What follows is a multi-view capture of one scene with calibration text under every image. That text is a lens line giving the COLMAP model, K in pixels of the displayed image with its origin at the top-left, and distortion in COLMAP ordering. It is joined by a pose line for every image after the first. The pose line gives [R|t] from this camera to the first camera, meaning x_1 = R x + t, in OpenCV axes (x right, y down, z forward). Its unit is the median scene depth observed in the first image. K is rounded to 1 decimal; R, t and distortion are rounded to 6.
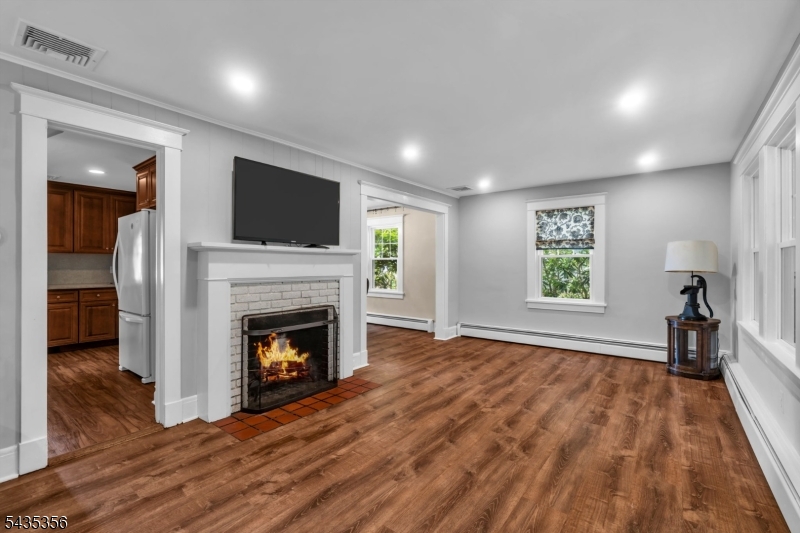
lens RADIAL K [[363.4, 0, 396.4], [0, 363.4, 263.6], [0, 0, 1]] dist [0.000290, -0.000563]
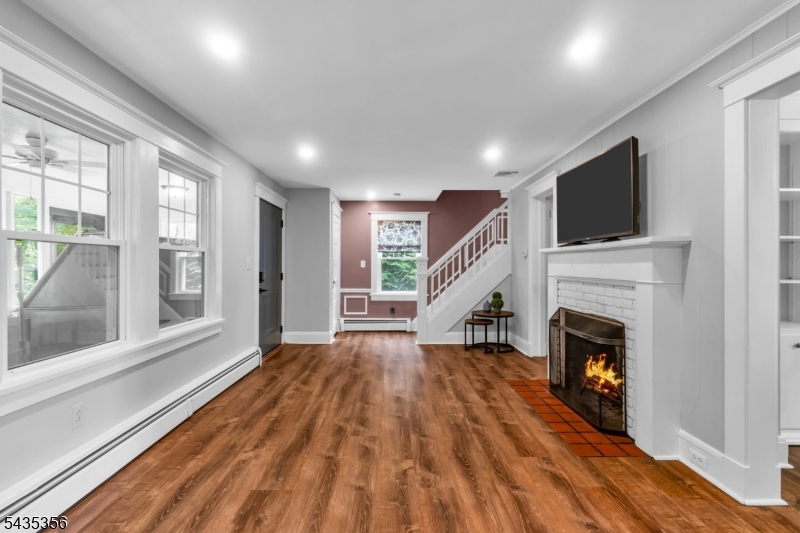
lens RADIAL K [[363.4, 0, 400.4], [0, 363.4, 266.4], [0, 0, 1]] dist [0.000290, -0.000563]
pose [[-0.781897, -0.001883, -0.623404, 0.801020], [0.000869, 0.999991, -0.004110, 0.014878], [0.623407, -0.003755, -0.781889, 1.758778]]
